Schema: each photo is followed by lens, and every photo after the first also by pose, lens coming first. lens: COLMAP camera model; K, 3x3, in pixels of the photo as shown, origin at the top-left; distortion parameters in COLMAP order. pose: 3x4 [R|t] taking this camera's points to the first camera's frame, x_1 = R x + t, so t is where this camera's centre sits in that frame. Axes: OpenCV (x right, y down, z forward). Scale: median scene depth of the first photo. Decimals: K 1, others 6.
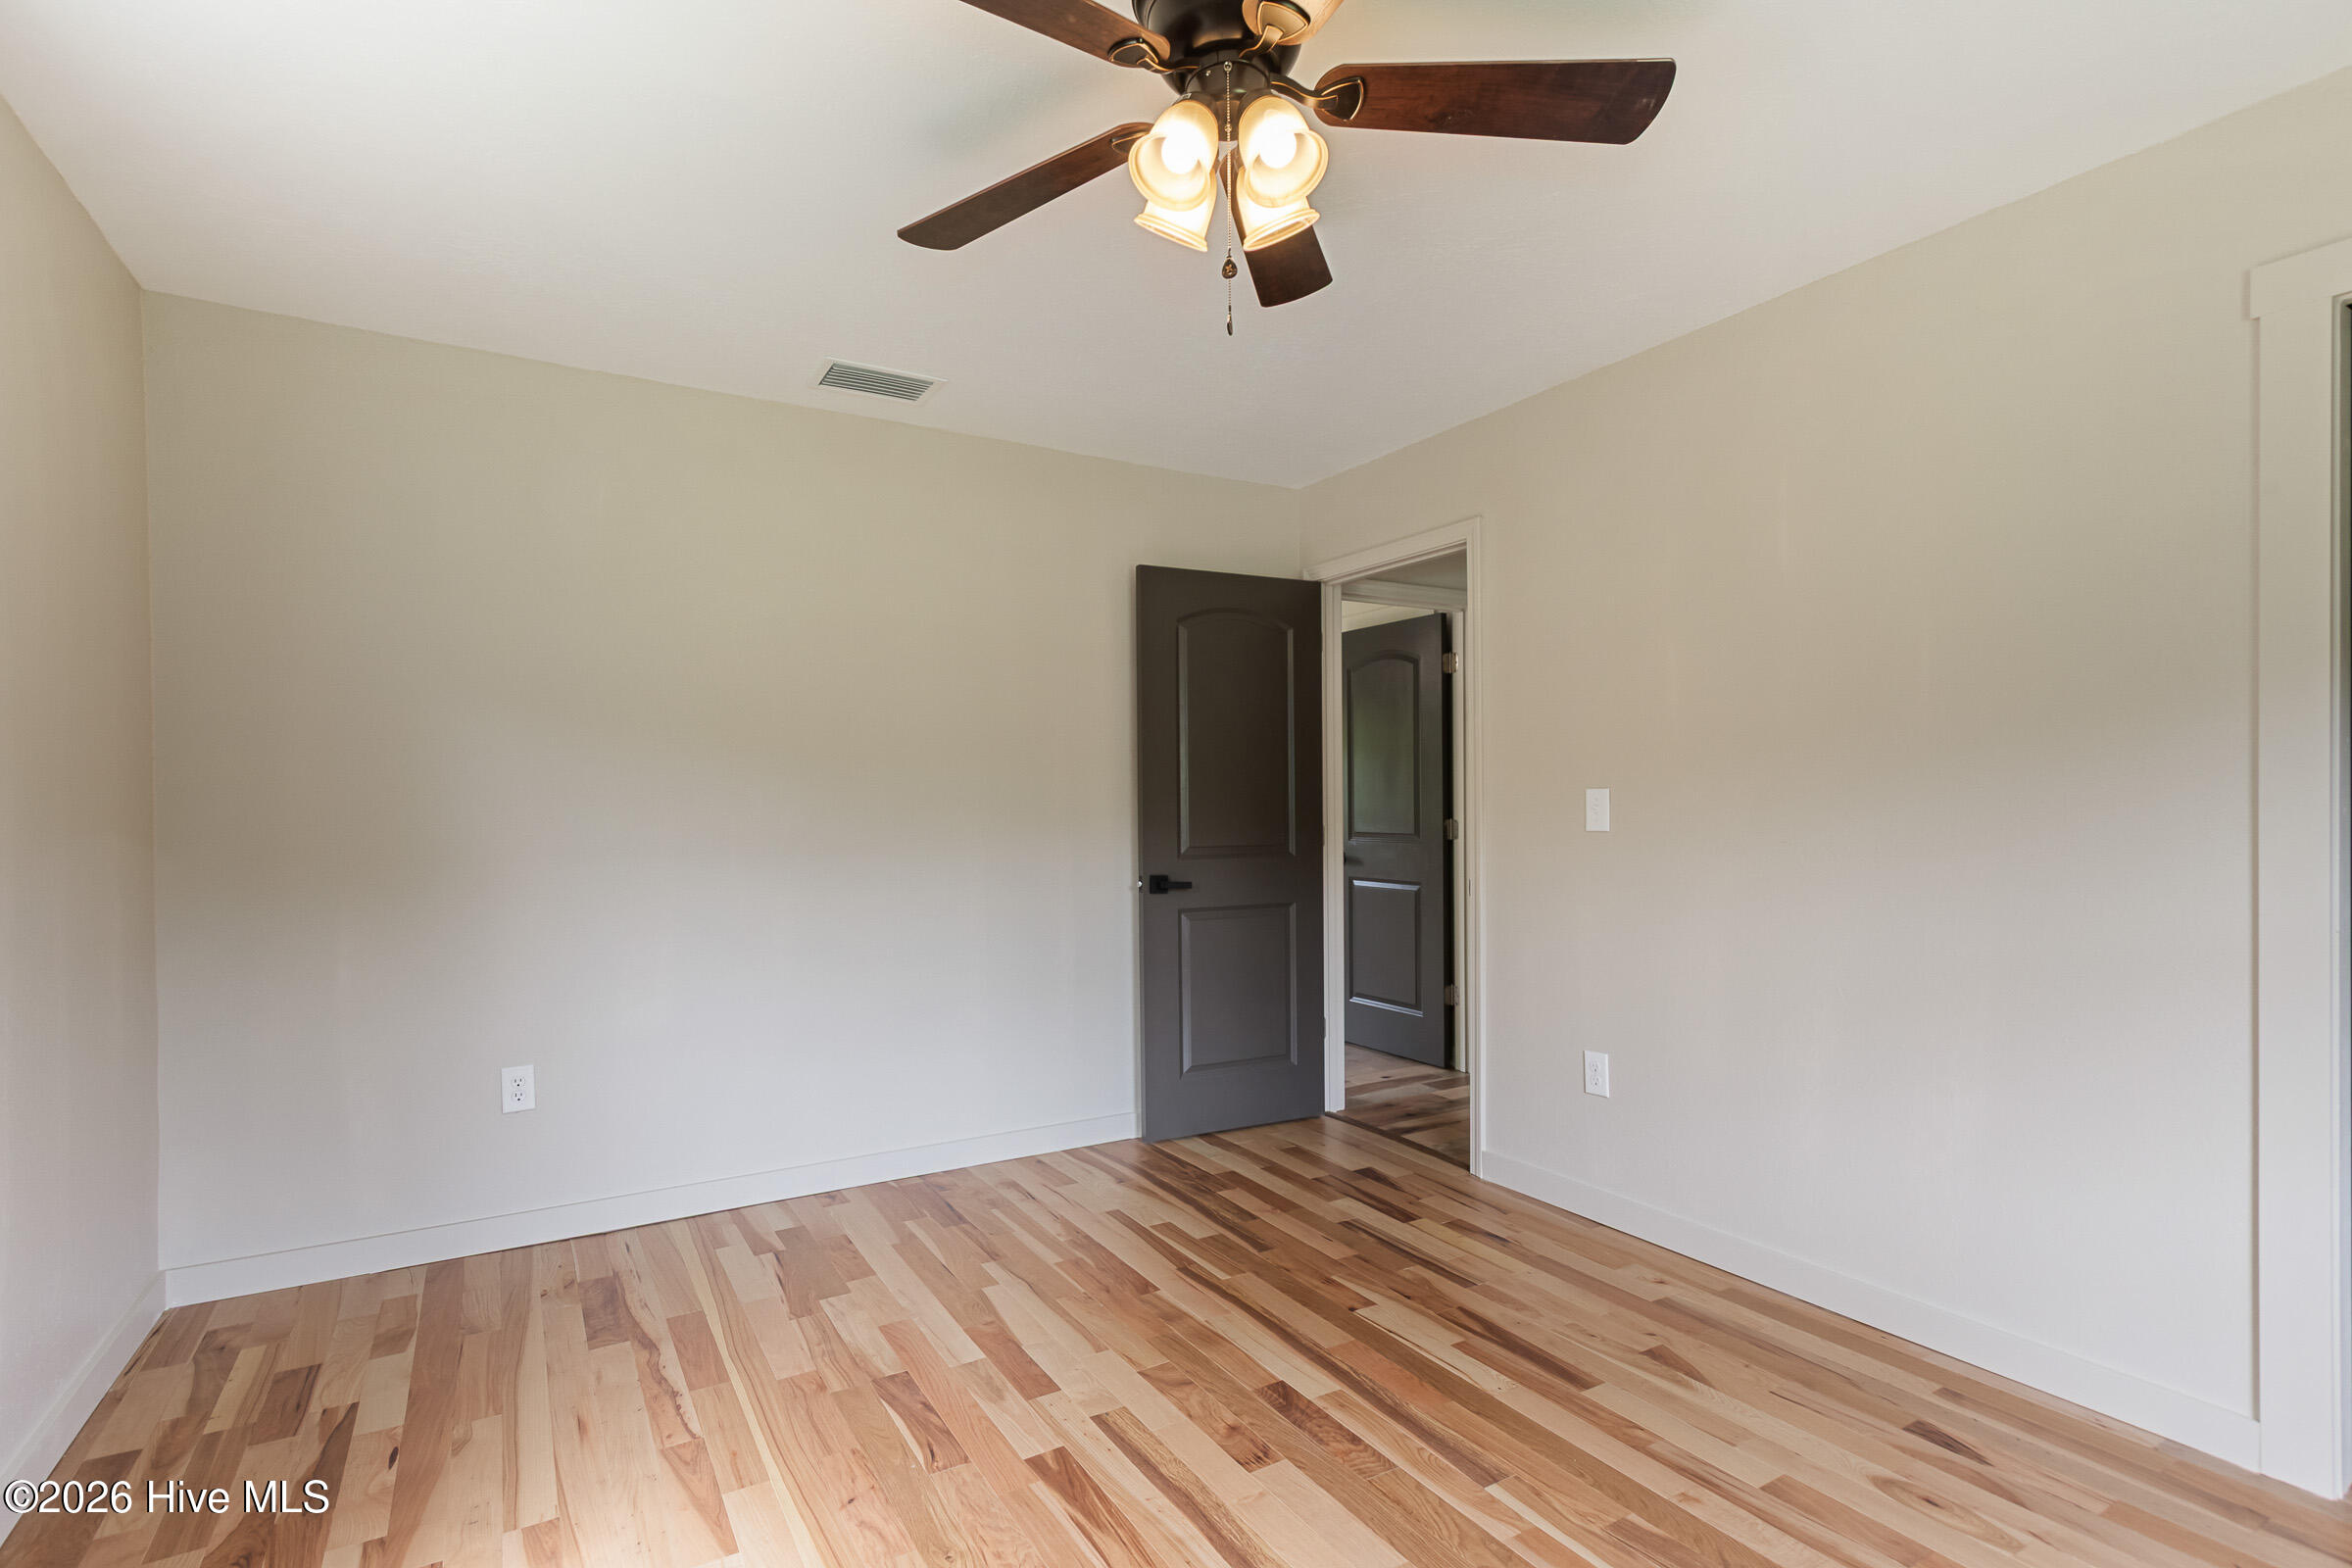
lens RADIAL K [[1105.2, 0, 1170.6], [0, 1105.2, 809.2], [0, 0, 1]] dist [-0.008351, 0.000709]
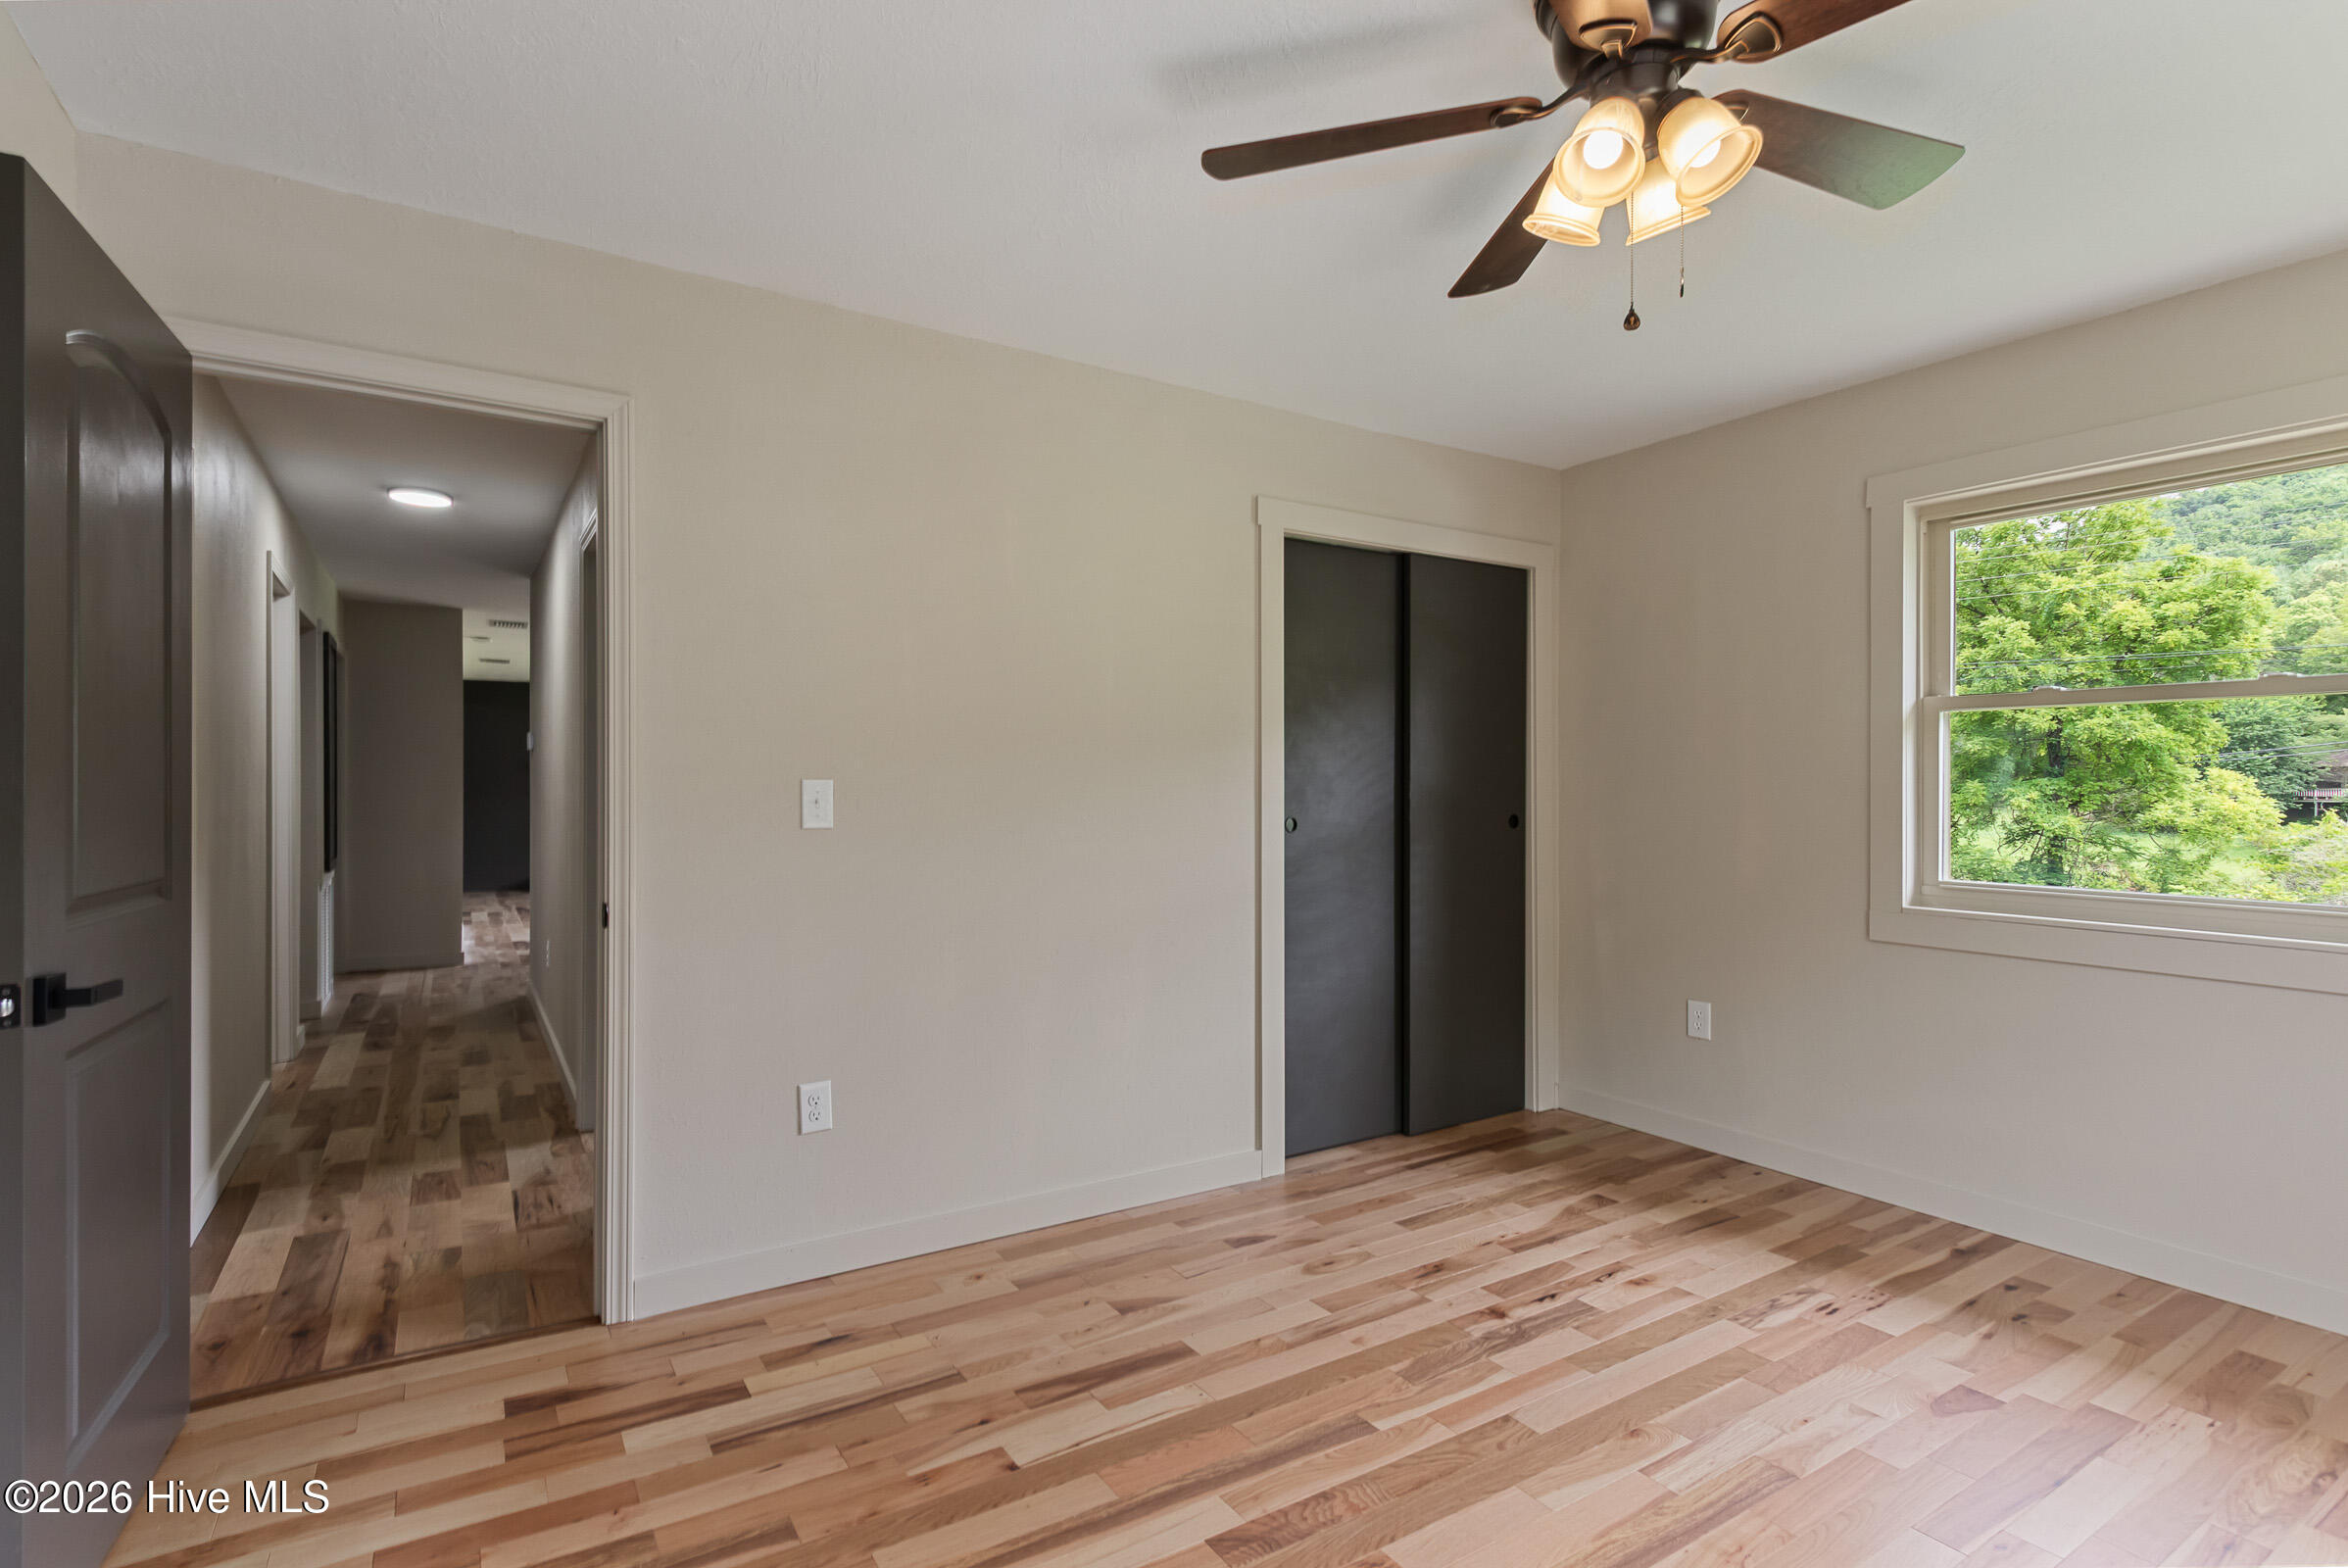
lens RADIAL K [[1103.4, 0, 1123.5], [0, 1103.4, 779.0], [0, 0, 1]] dist [-0.008351, 0.000709]
pose [[-0.000137, 0.018641, 0.999826, -0.635533], [0.005082, 0.999813, -0.018640, -0.001914], [-0.999987, 0.005079, -0.000231, 0.987033]]
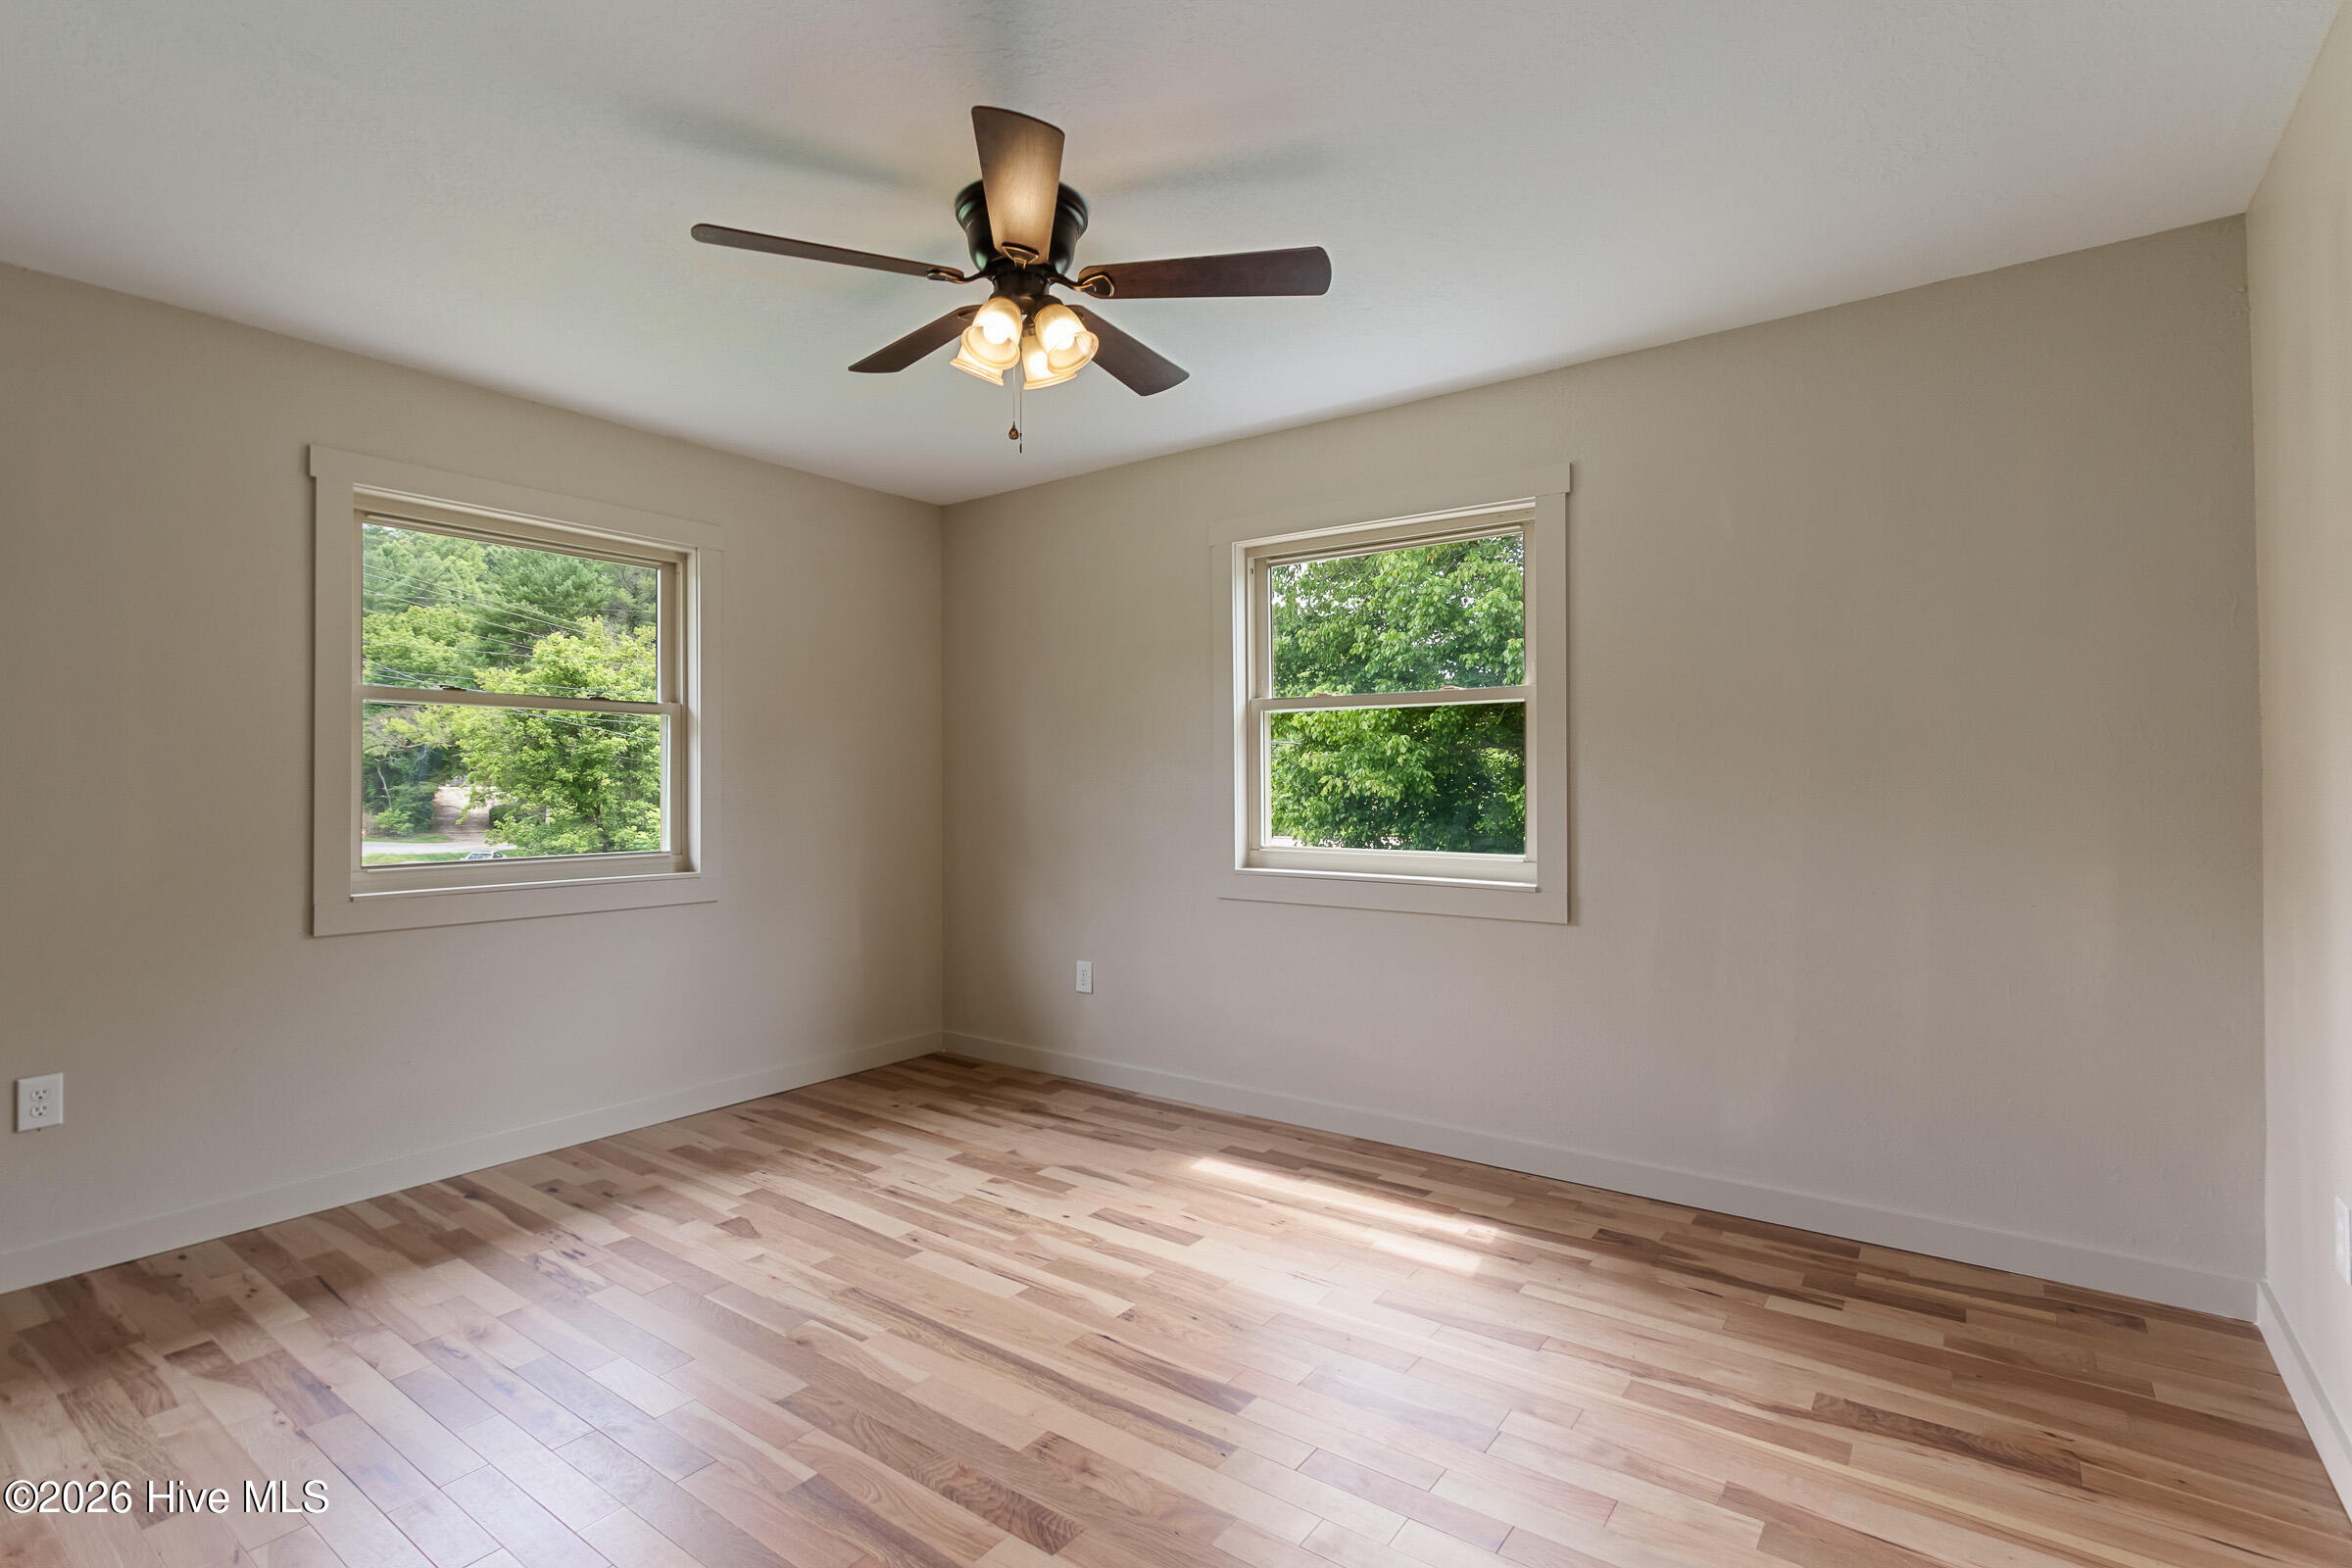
lens RADIAL K [[1105.2, 0, 1137.7], [0, 1105.2, 776.2], [0, 0, 1]] dist [-0.008351, 0.000709]
pose [[-0.931371, 0.011936, -0.363877, 0.292337], [0.009584, 0.999920, 0.008269, -0.015404], [0.363946, 0.004214, -0.931410, 1.604250]]
